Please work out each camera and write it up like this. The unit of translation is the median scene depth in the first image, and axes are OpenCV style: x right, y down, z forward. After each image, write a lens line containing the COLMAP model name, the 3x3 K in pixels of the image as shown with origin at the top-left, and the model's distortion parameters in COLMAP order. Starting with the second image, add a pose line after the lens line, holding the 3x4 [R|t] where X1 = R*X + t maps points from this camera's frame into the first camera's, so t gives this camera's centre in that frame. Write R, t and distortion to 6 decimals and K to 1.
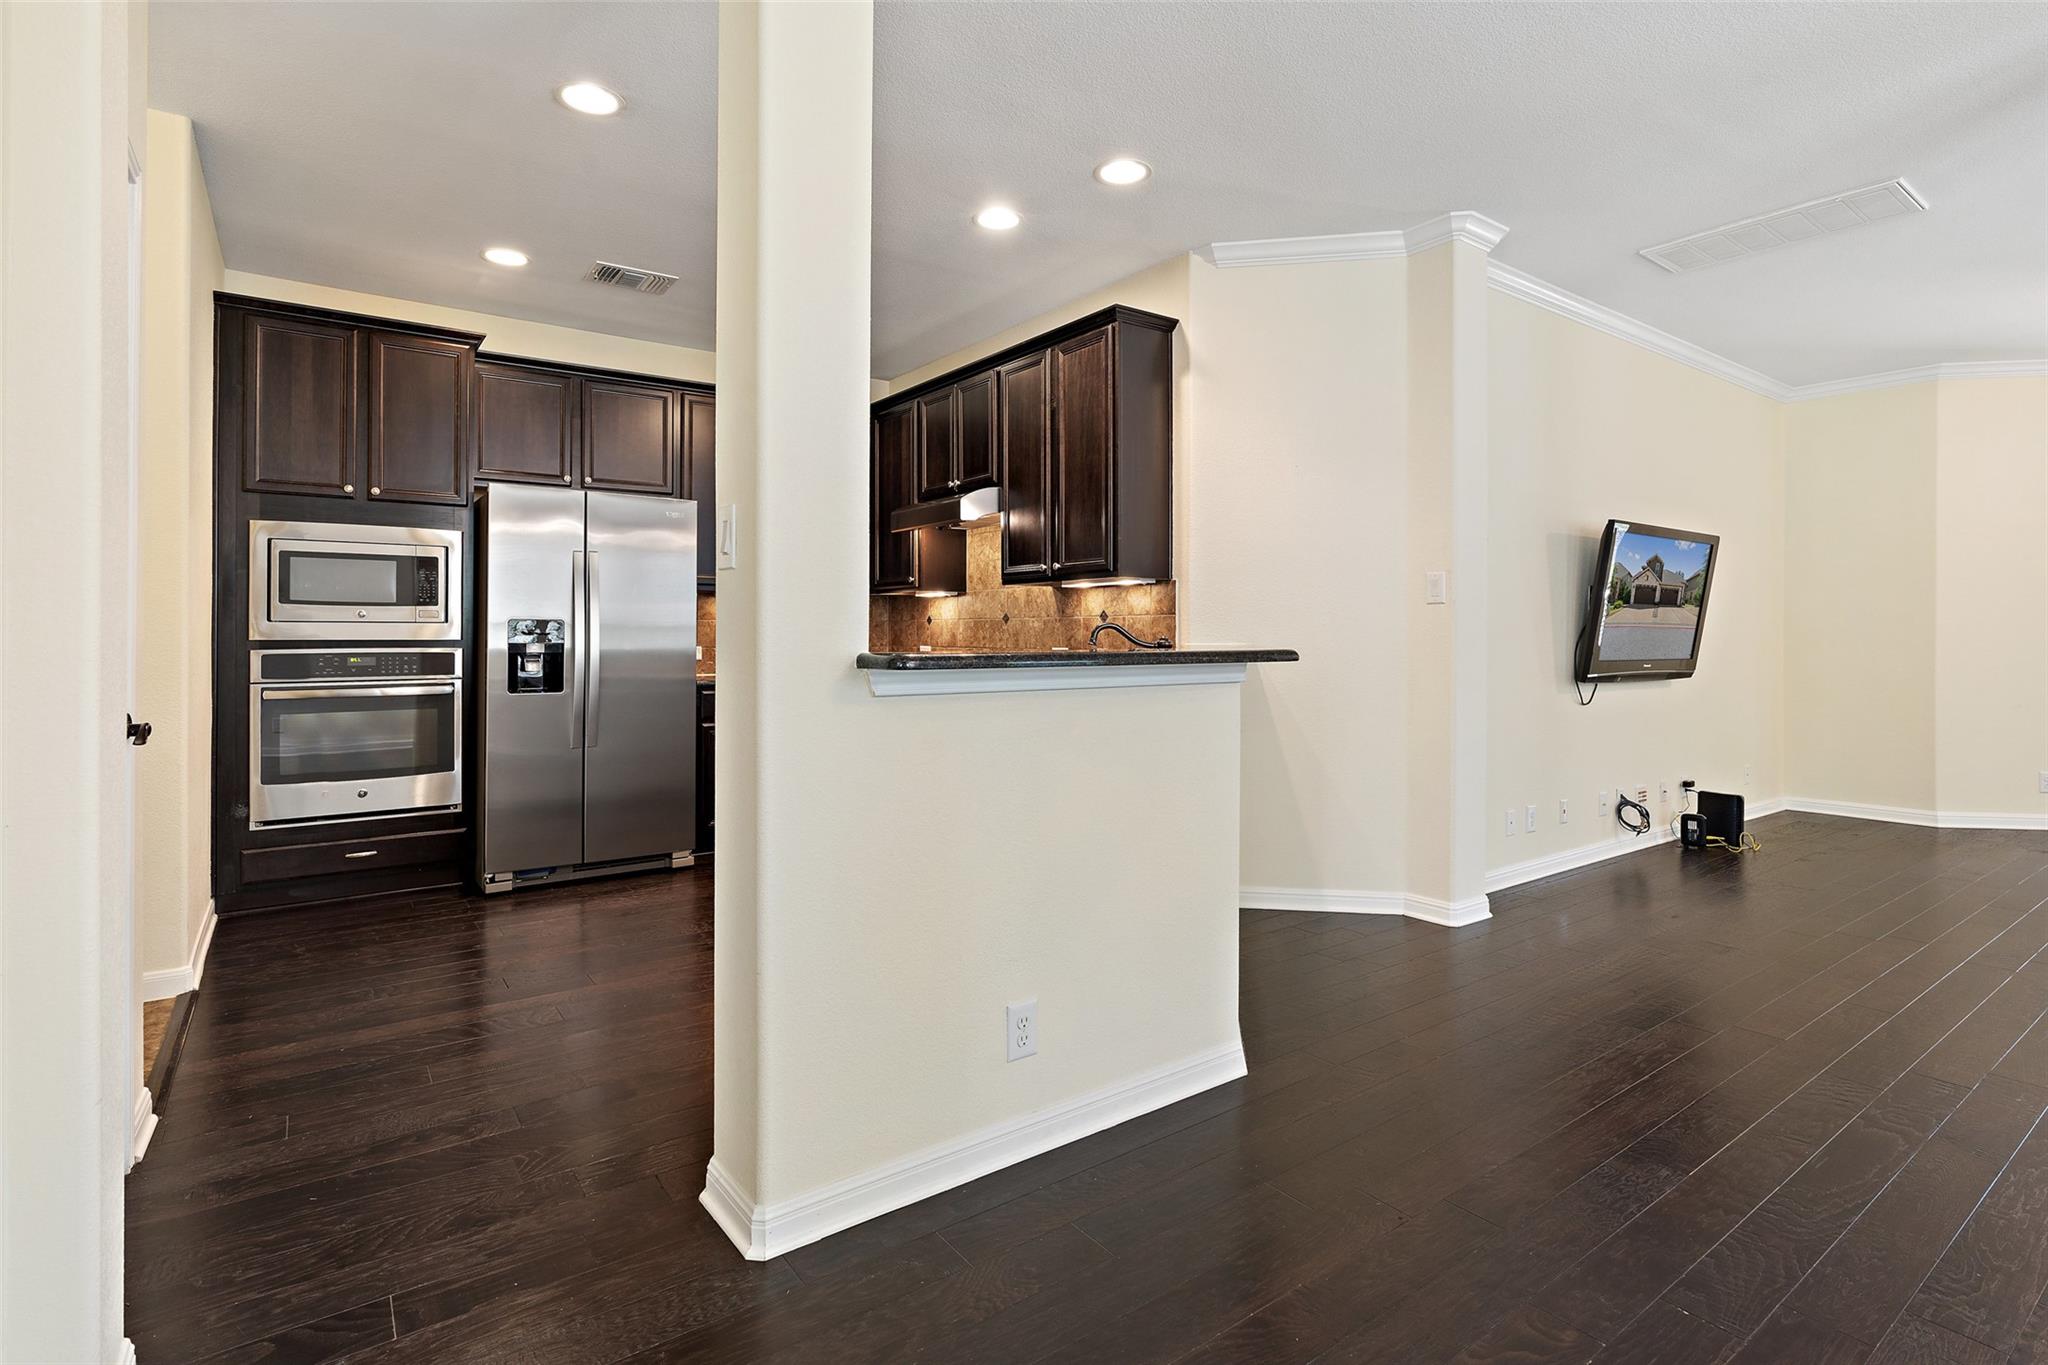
lens RADIAL K [[987.9, 0, 1014.6], [0, 987.9, 632.2], [0, 0, 1]] dist [0.000987, 0.000011]
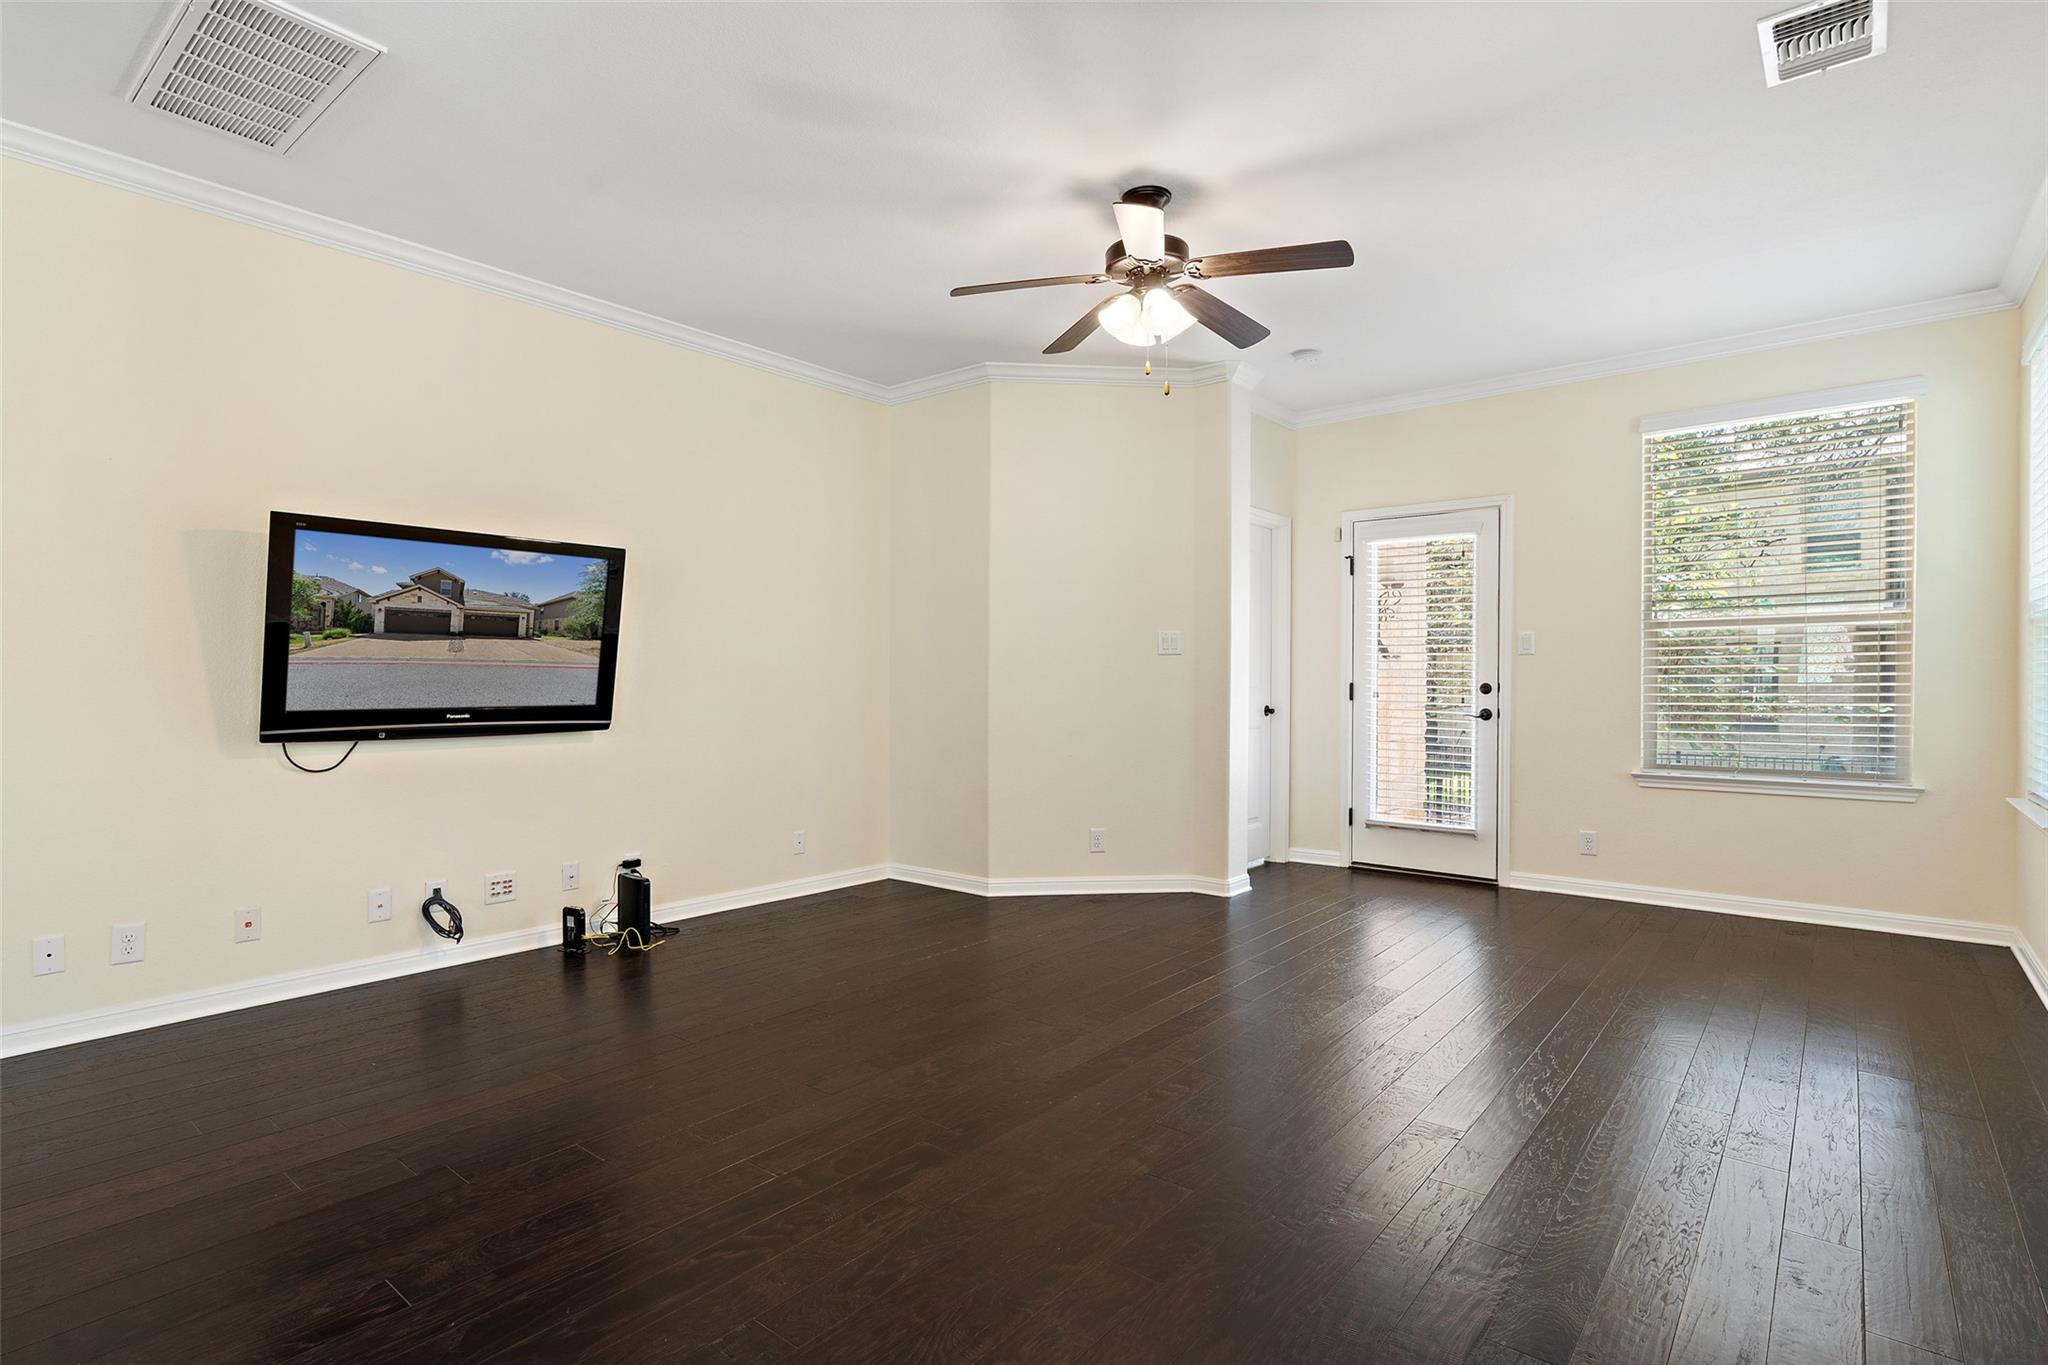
lens RADIAL K [[1011.8, 0, 1018.0], [0, 1011.8, 656.9], [0, 0, 1]] dist [-0.001203, -0.000289]
pose [[0.965028, 0.013629, 0.261791, 0.981777], [-0.008527, 0.999751, -0.020612, 0.000710], [-0.262007, 0.017659, 0.964904, 0.166427]]
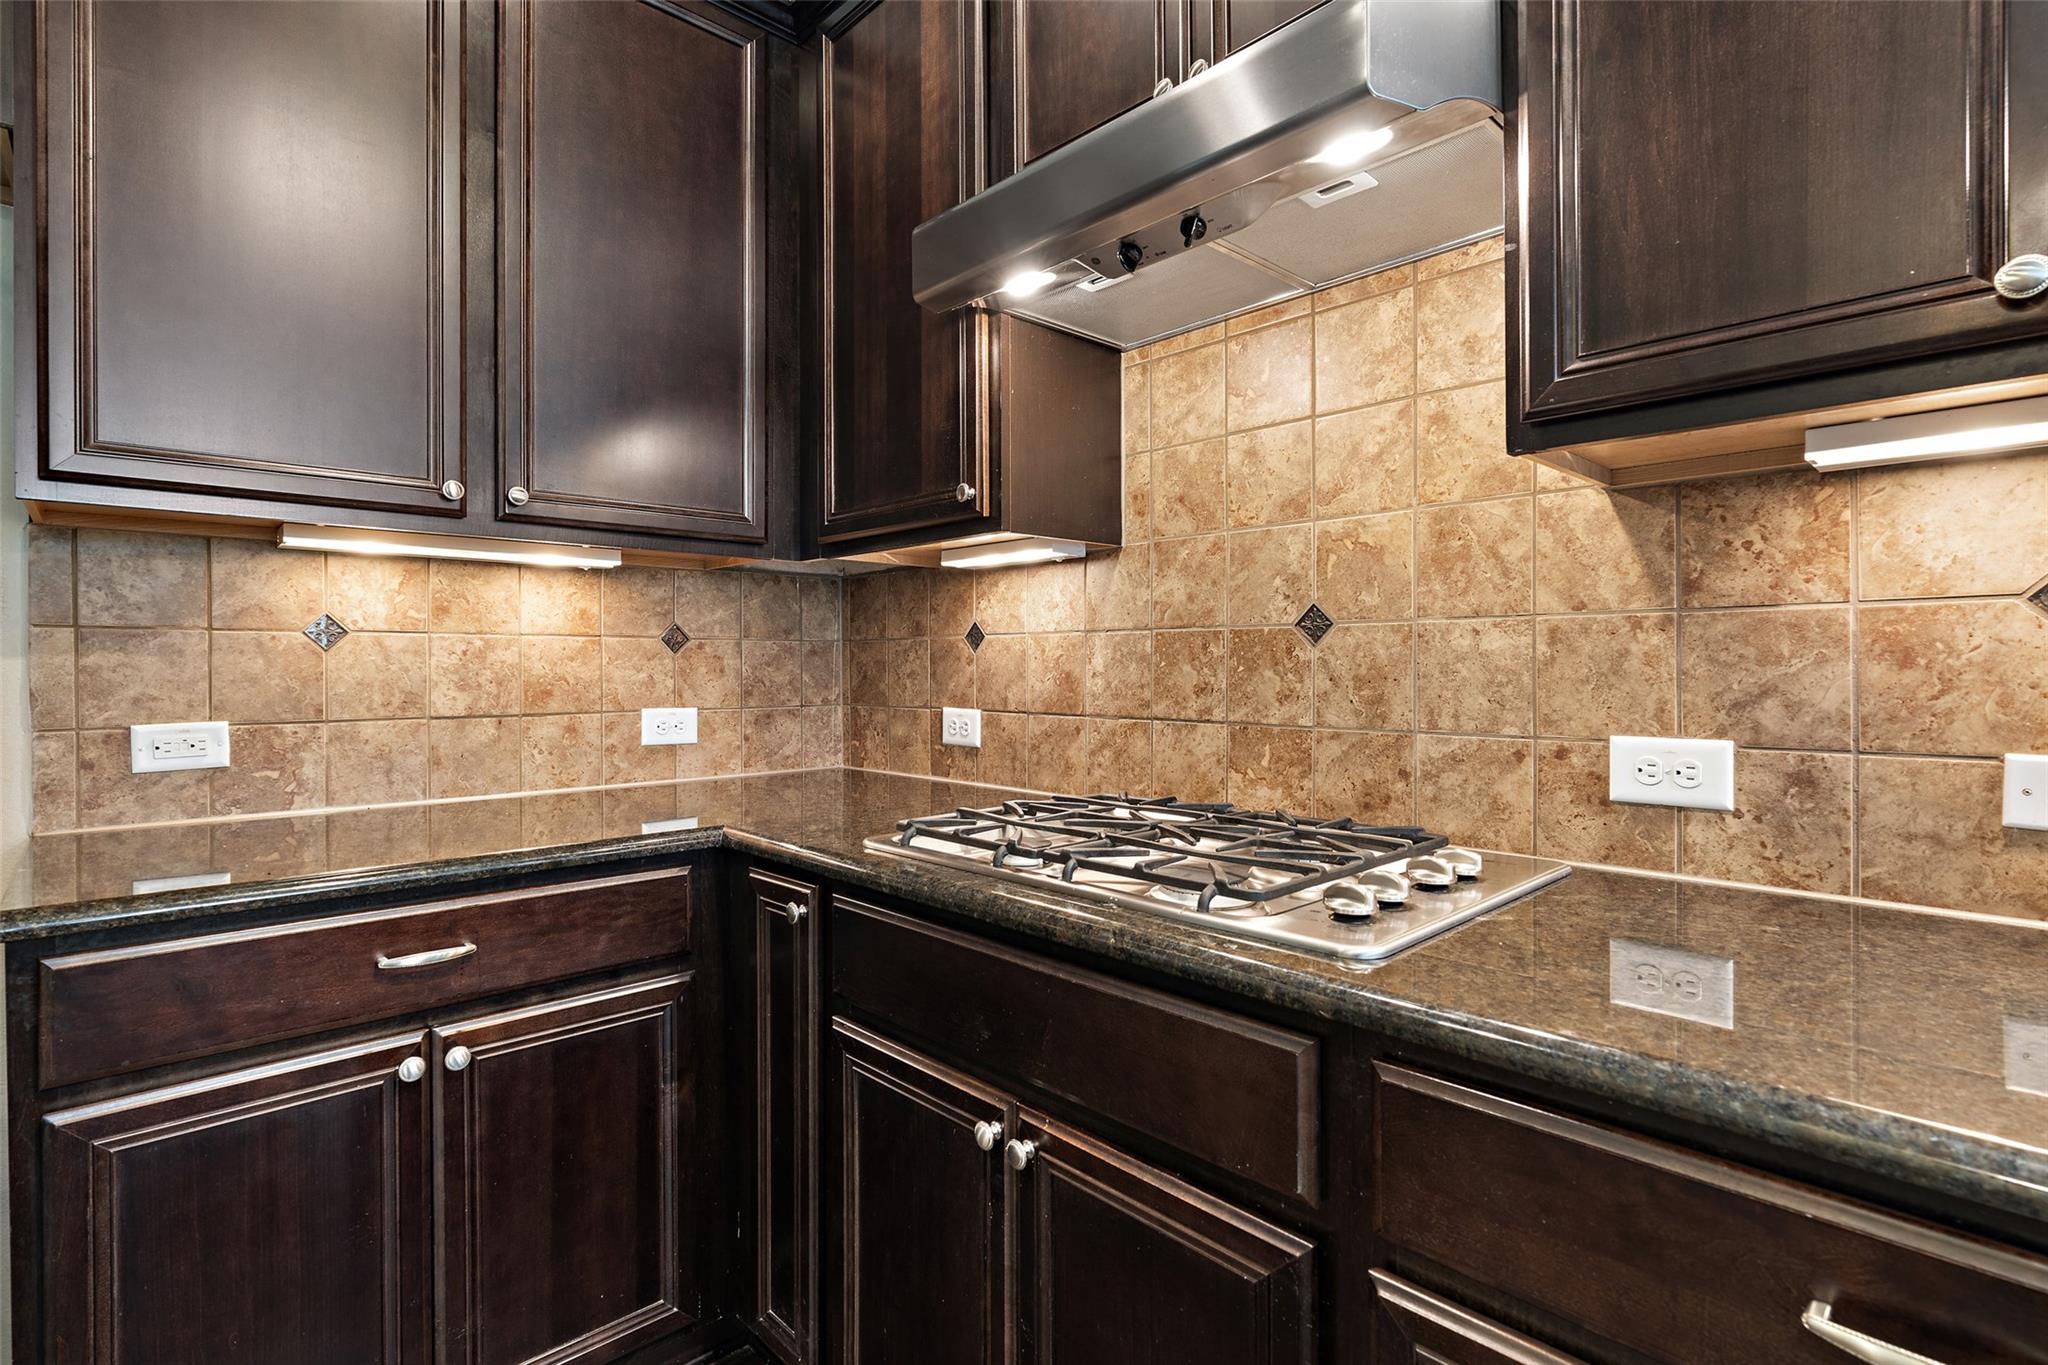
lens RADIAL K [[978.9, 0, 1023.7], [0, 978.9, 664.4], [0, 0, 1]] dist [-0.000857, 0.000184]
pose [[0.990668, -0.001923, 0.136284, -0.158410], [0.001924, 0.999998, 0.000123, -0.002674], [-0.136284, 0.000140, 0.990670, 0.878867]]
